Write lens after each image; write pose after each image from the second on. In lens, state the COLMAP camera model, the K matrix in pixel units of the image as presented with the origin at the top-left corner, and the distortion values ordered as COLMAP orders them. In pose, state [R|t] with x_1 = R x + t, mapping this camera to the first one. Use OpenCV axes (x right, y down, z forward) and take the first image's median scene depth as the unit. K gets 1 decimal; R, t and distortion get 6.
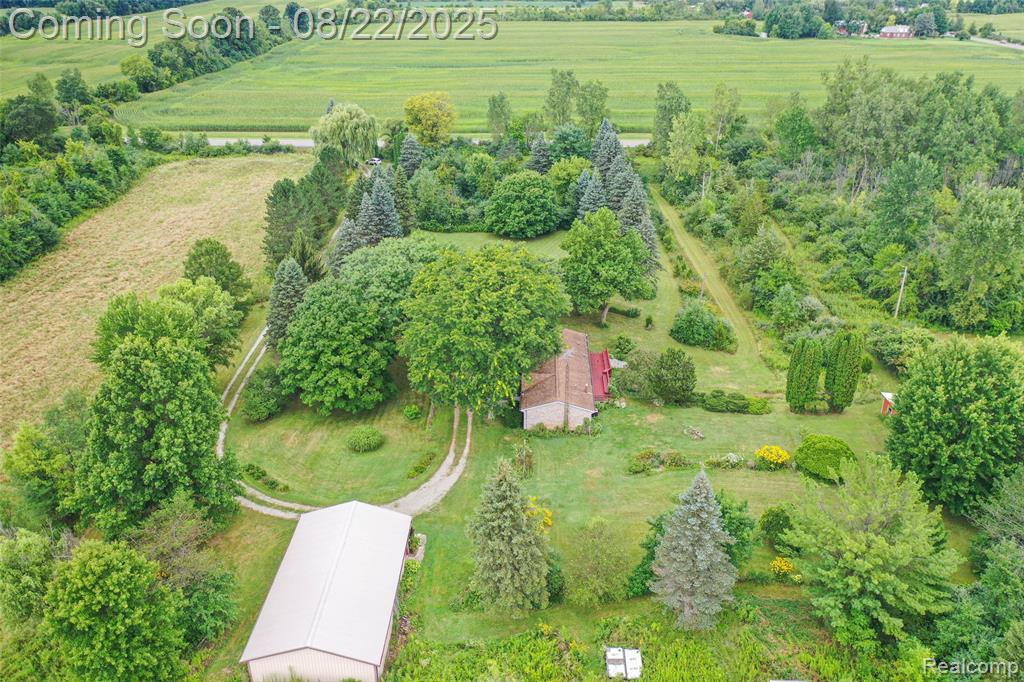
lens RADIAL K [[836.3, 0, 513.0], [0, 836.3, 338.1], [0, 0, 1]] dist [-0.003269, 0.001196]
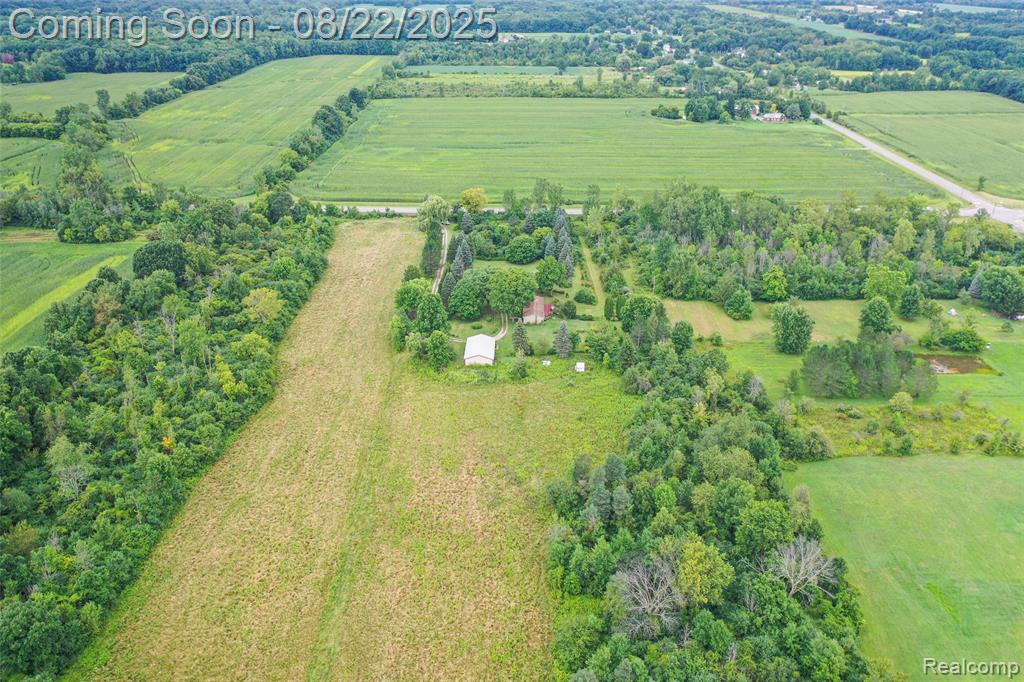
lens RADIAL K [[836.3, 0, 511.0], [0, 836.3, 343.3], [0, 0, 1]] dist [-0.003269, 0.001196]
pose [[0.999946, 0.004146, 0.009539, -0.039227], [-0.004077, 0.999966, -0.007231, 0.122738], [-0.009568, 0.007192, 0.999928, -1.351720]]
